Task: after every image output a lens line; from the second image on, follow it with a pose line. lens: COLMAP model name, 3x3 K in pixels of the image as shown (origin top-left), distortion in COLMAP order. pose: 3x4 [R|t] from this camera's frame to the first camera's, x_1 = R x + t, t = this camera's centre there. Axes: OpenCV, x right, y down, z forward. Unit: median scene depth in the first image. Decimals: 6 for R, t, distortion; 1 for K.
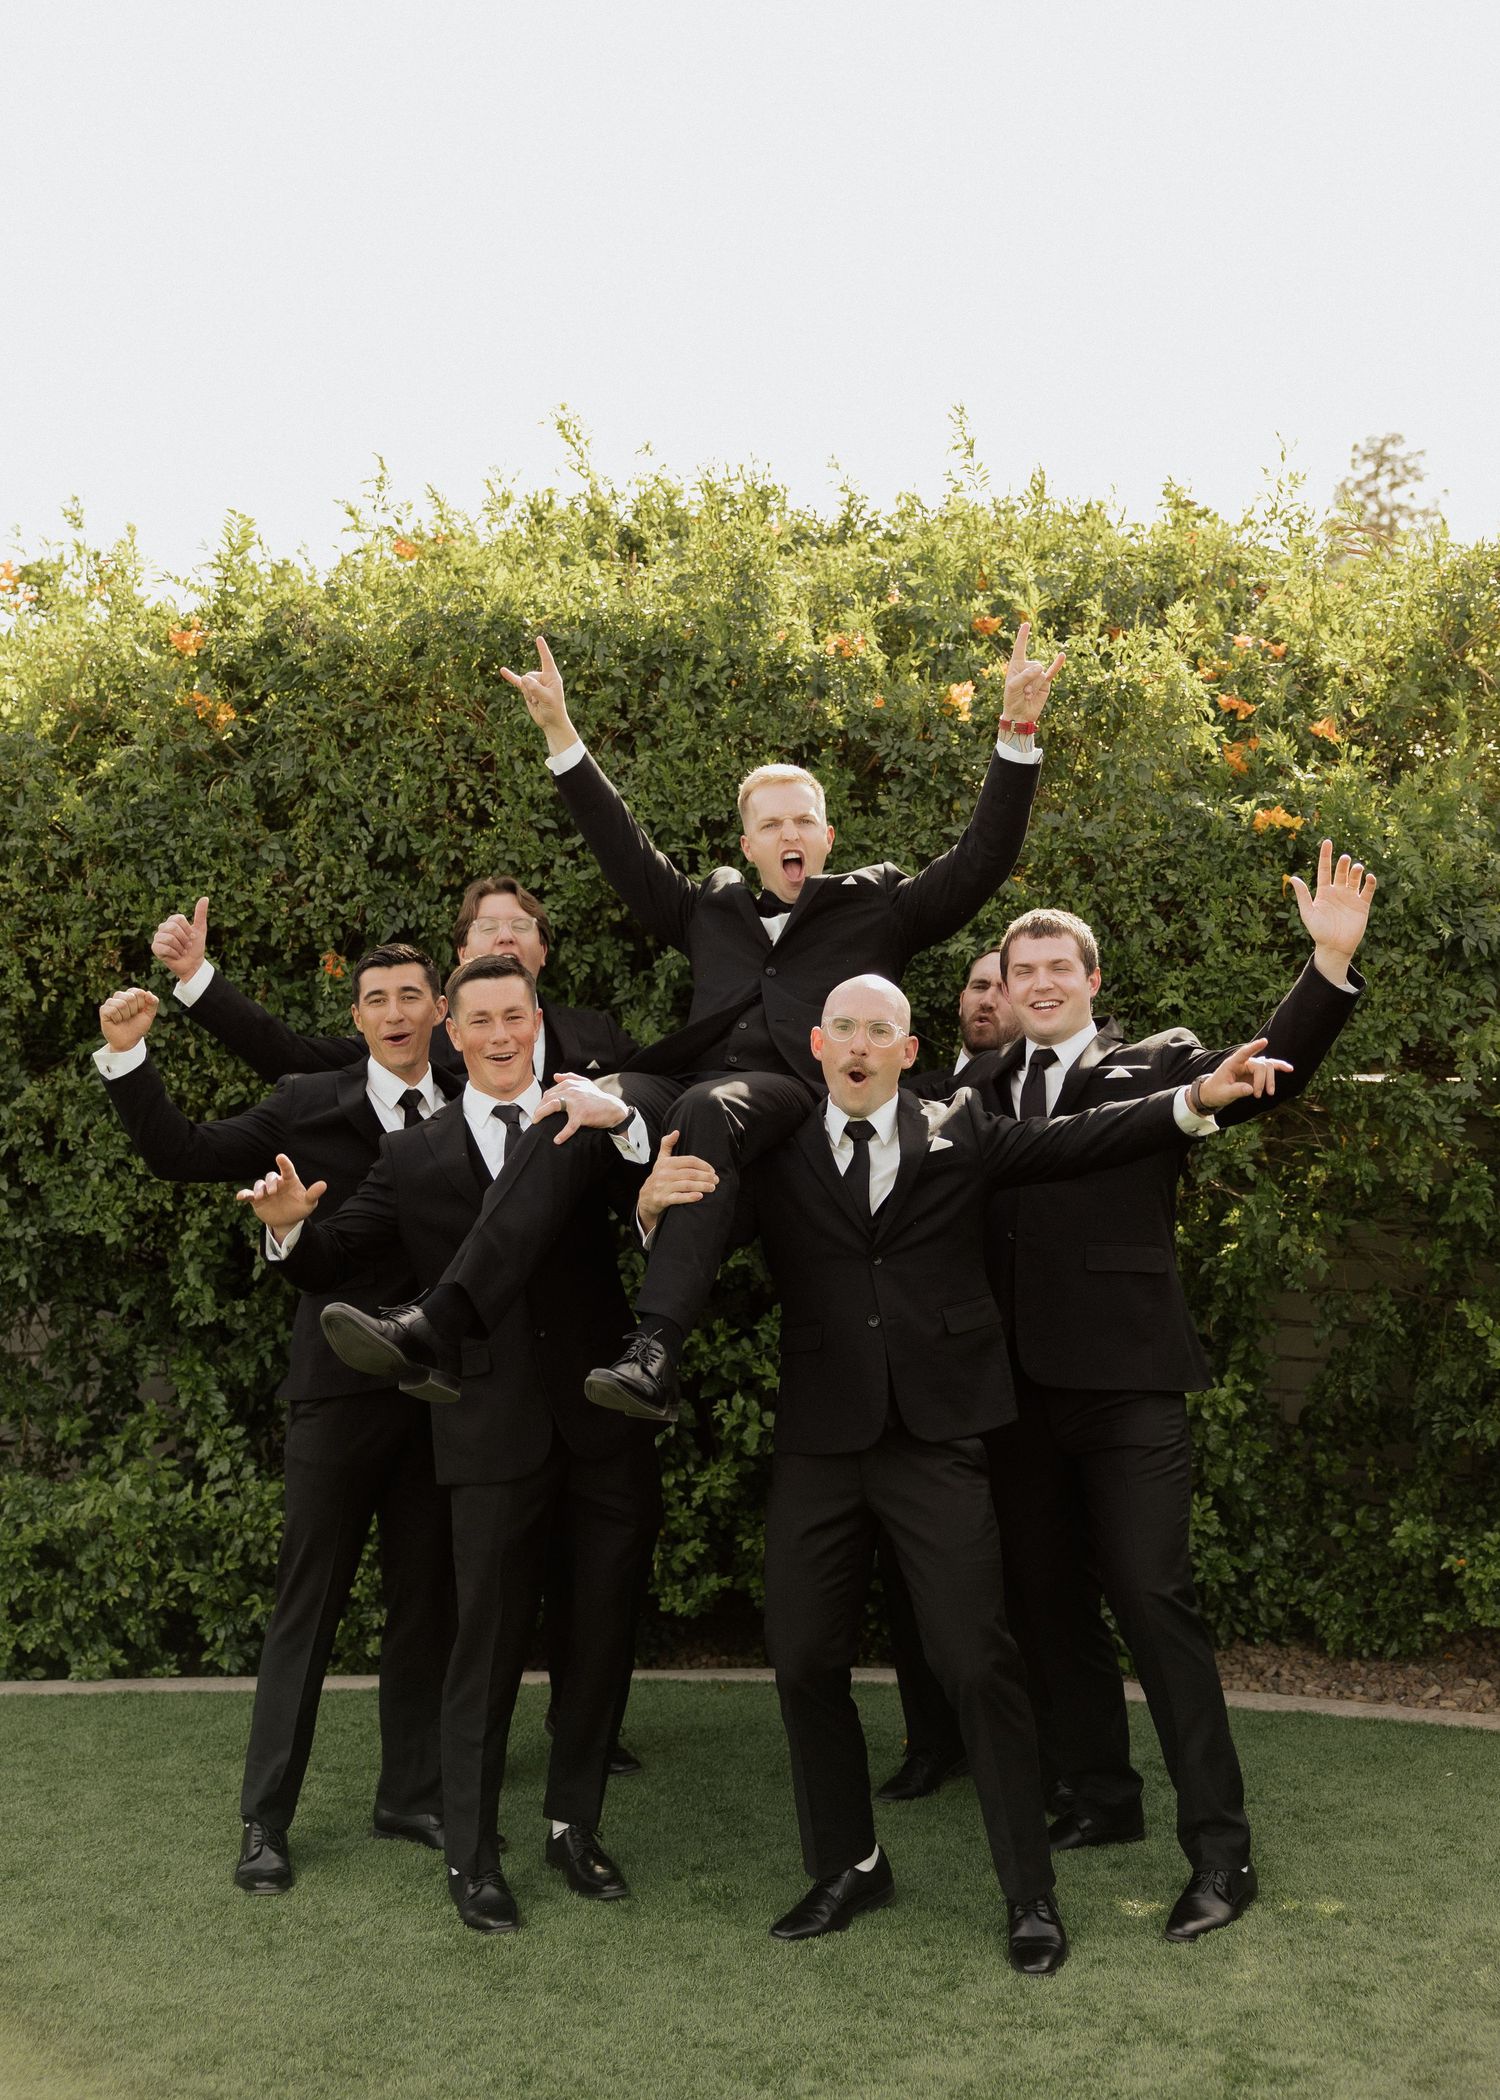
lens RADIAL K [[2470.8, 0, 711.1], [0, 2470.8, 982.7], [0, 0, 1]] dist [0.006682, 0.000000]
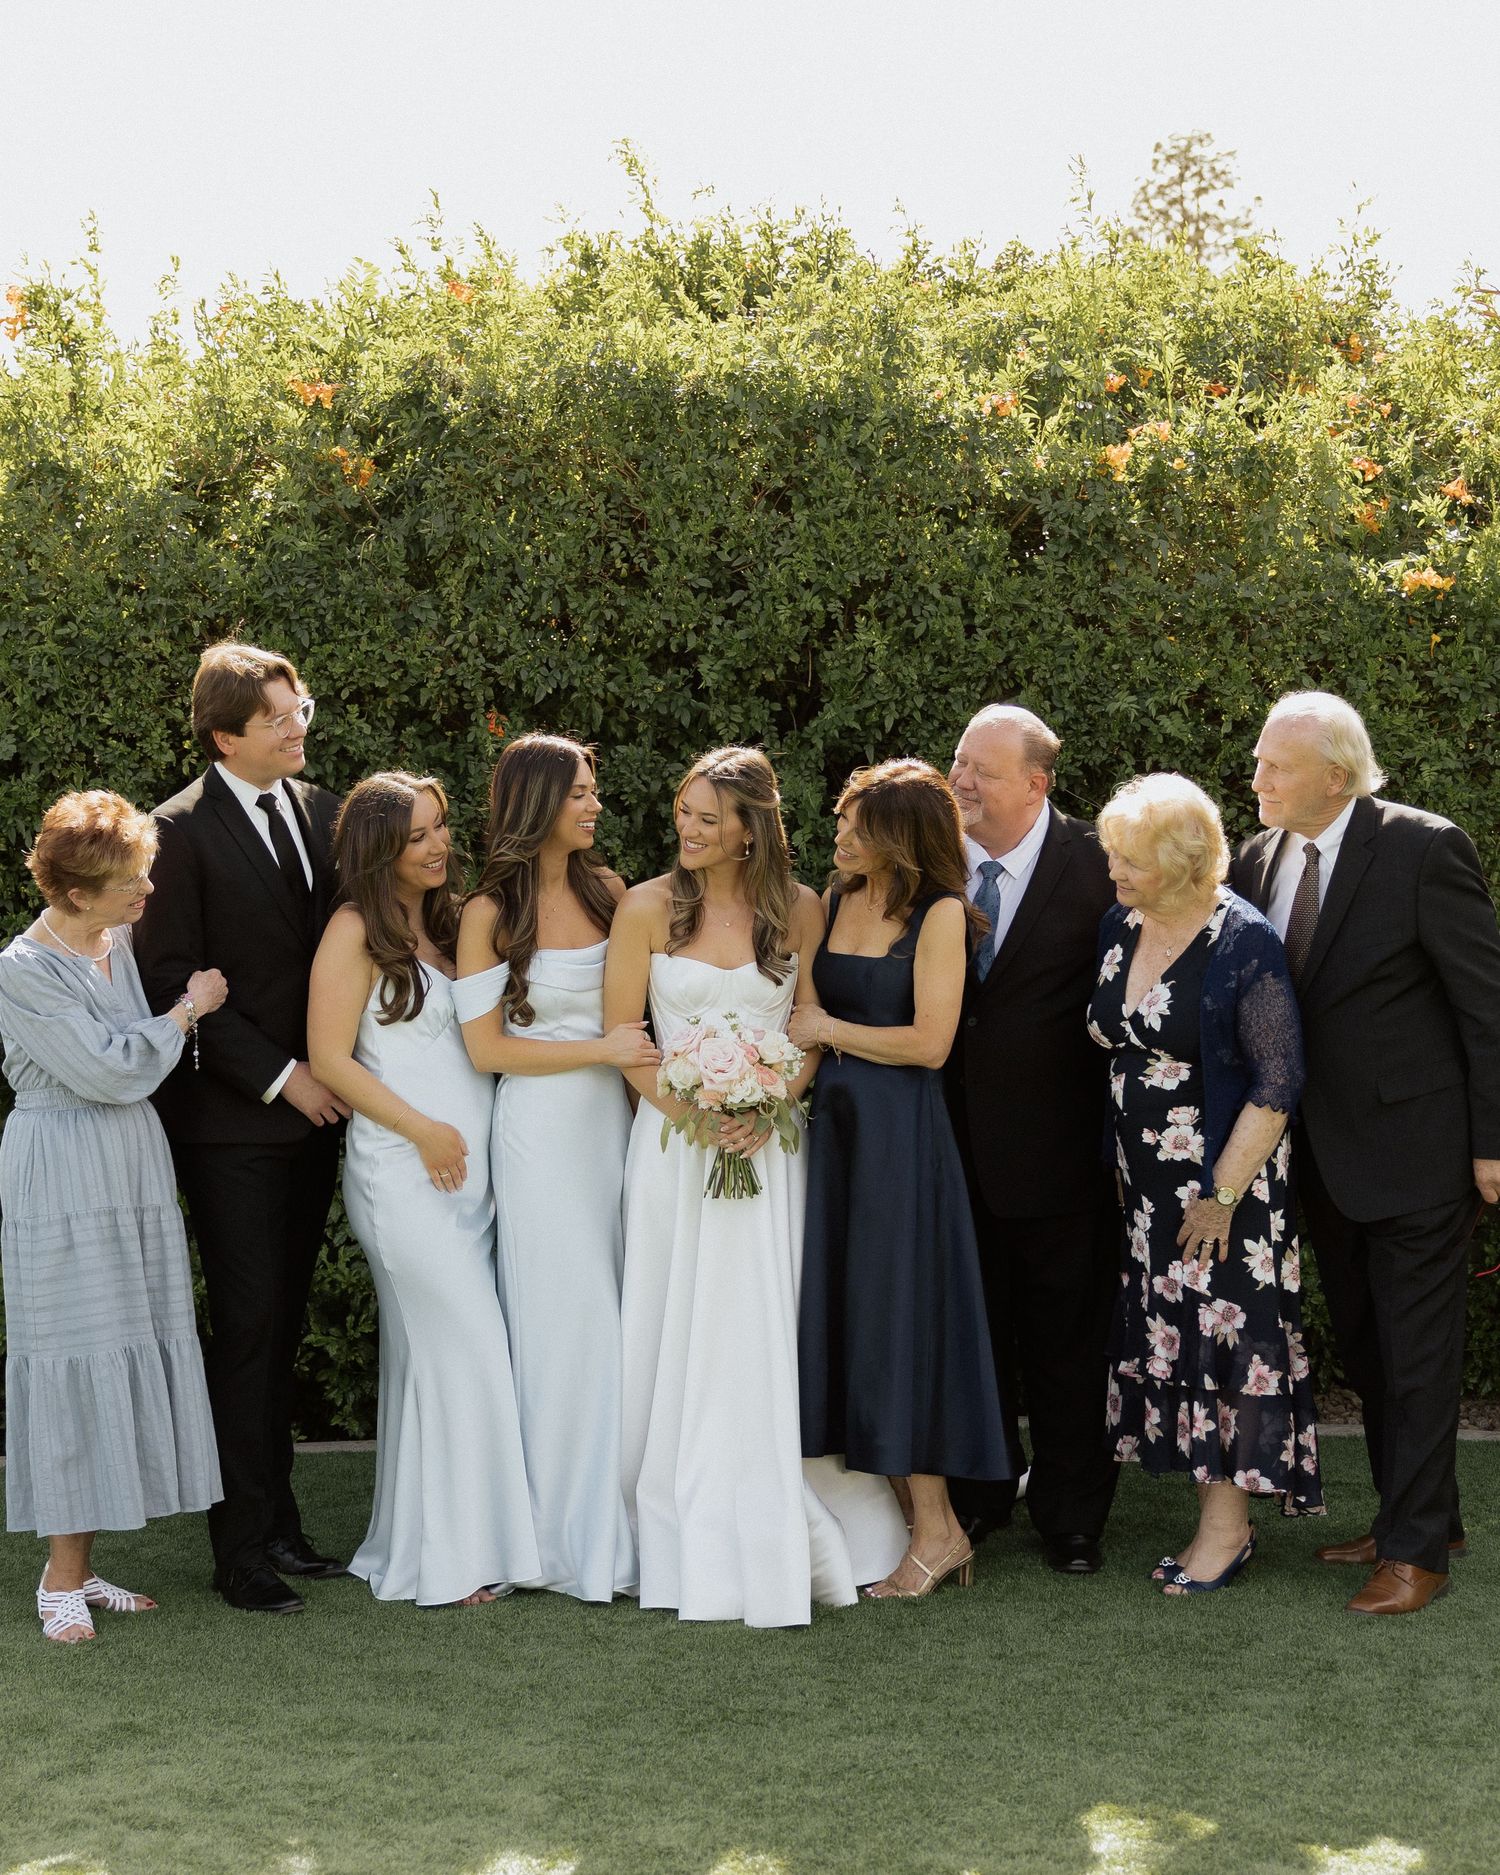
lens RADIAL K [[2819.1, 0, 683.4], [0, 2819.1, 945.7], [0, 0, 1]] dist [0.009483, 0.000000]
pose [[0.995938, -0.009331, 0.089551, -0.175564], [0.003411, 0.997812, 0.066030, 0.006635], [-0.089972, -0.065457, 0.993791, -0.140306]]
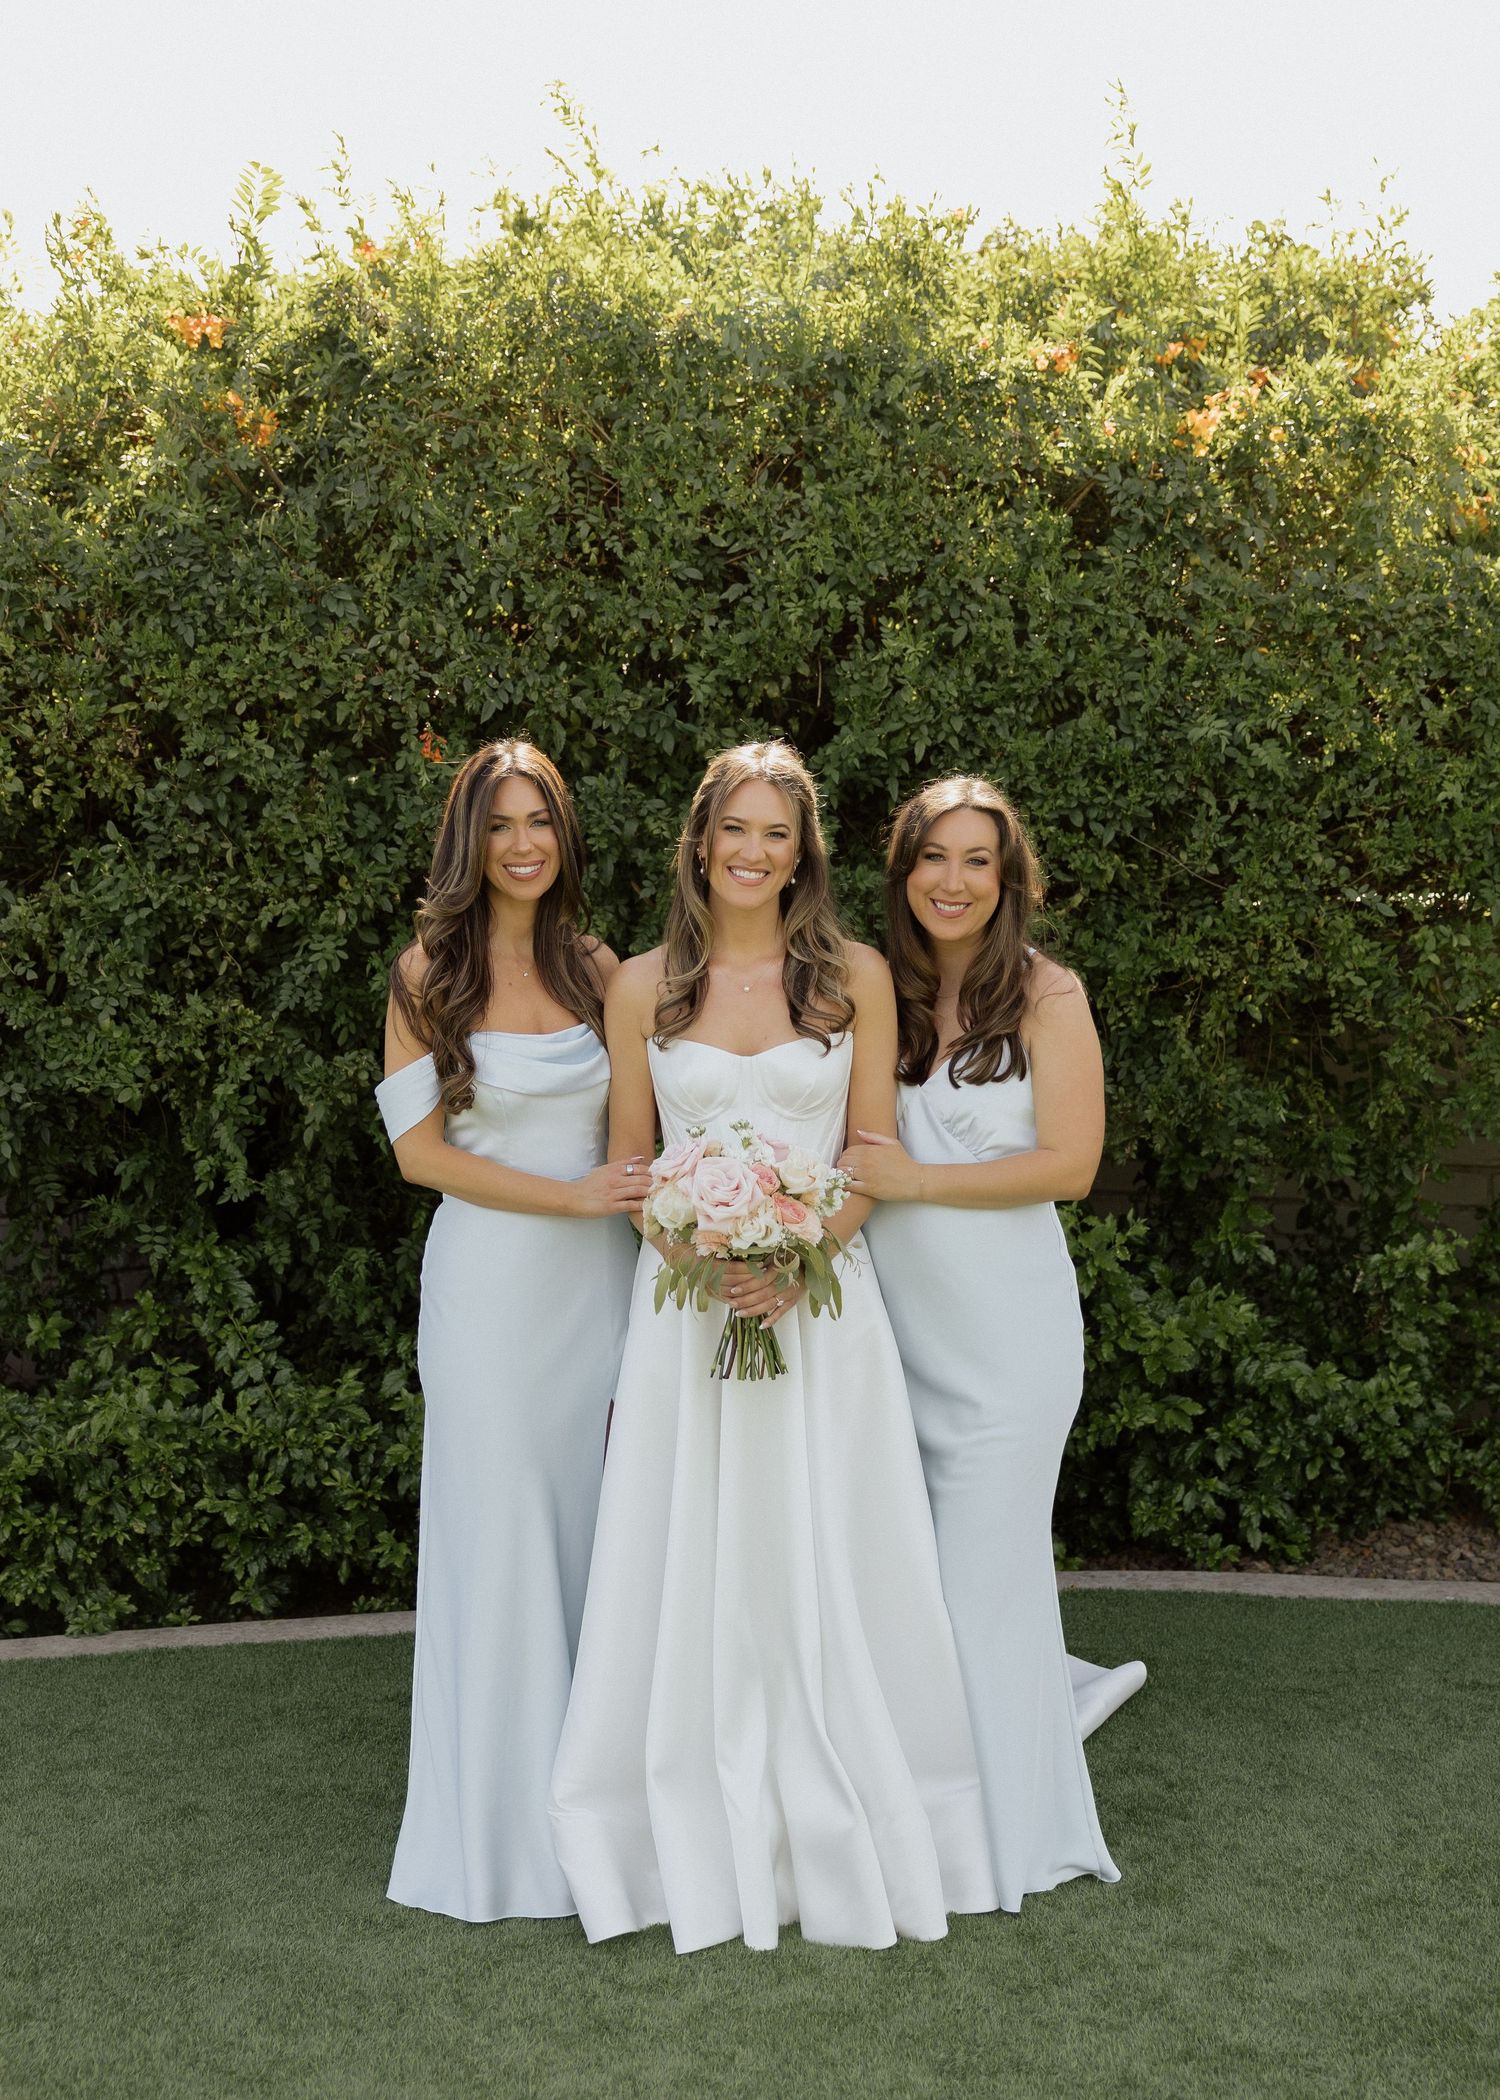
lens RADIAL K [[2443.8, 0, 758.2], [0, 2443.8, 1067.1], [0, 0, 1]] dist [0.003959, 0.000000]
pose [[0.984495, -0.014499, 0.174810, -0.184113], [-0.002696, 0.995209, 0.097732, 0.017319], [-0.175390, -0.096688, 0.979740, 0.200610]]
